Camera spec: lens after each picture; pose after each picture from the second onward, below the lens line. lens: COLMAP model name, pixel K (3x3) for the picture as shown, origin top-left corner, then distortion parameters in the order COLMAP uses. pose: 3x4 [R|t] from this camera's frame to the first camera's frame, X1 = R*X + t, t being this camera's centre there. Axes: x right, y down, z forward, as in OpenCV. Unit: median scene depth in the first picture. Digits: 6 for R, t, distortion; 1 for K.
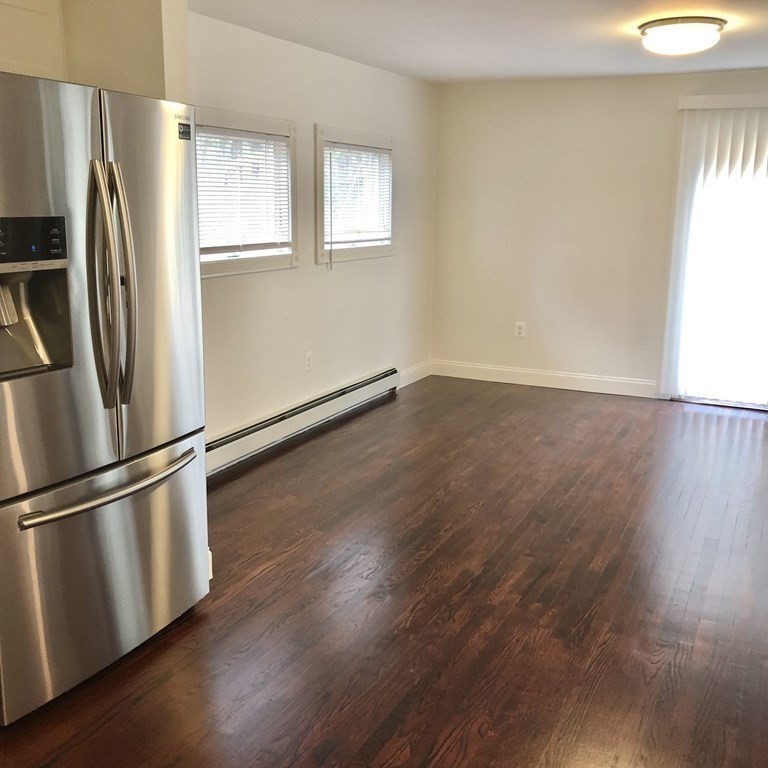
lens RADIAL K [[841.8, 0, 393.1], [0, 841.8, 371.8], [0, 0, 1]] dist [0.027554, 0.000000]
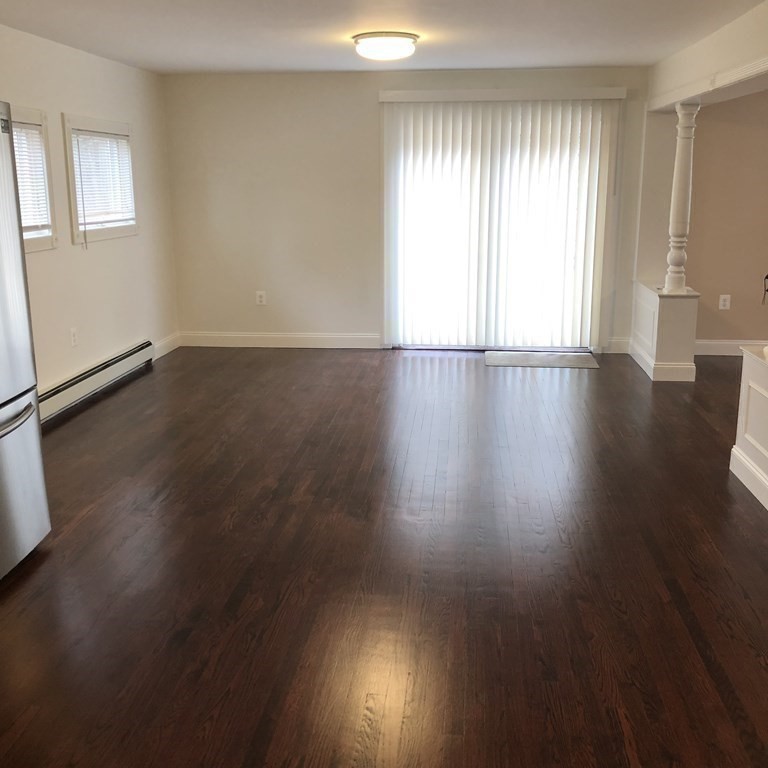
lens RADIAL K [[841.8, 0, 382.6], [0, 841.8, 383.5], [0, 0, 1]] dist [0.027554, 0.000000]
pose [[0.940015, -0.096396, 0.327230, -0.095937], [0.085171, 0.995185, 0.048495, 0.029008], [-0.330330, -0.017716, 0.943699, -0.144233]]
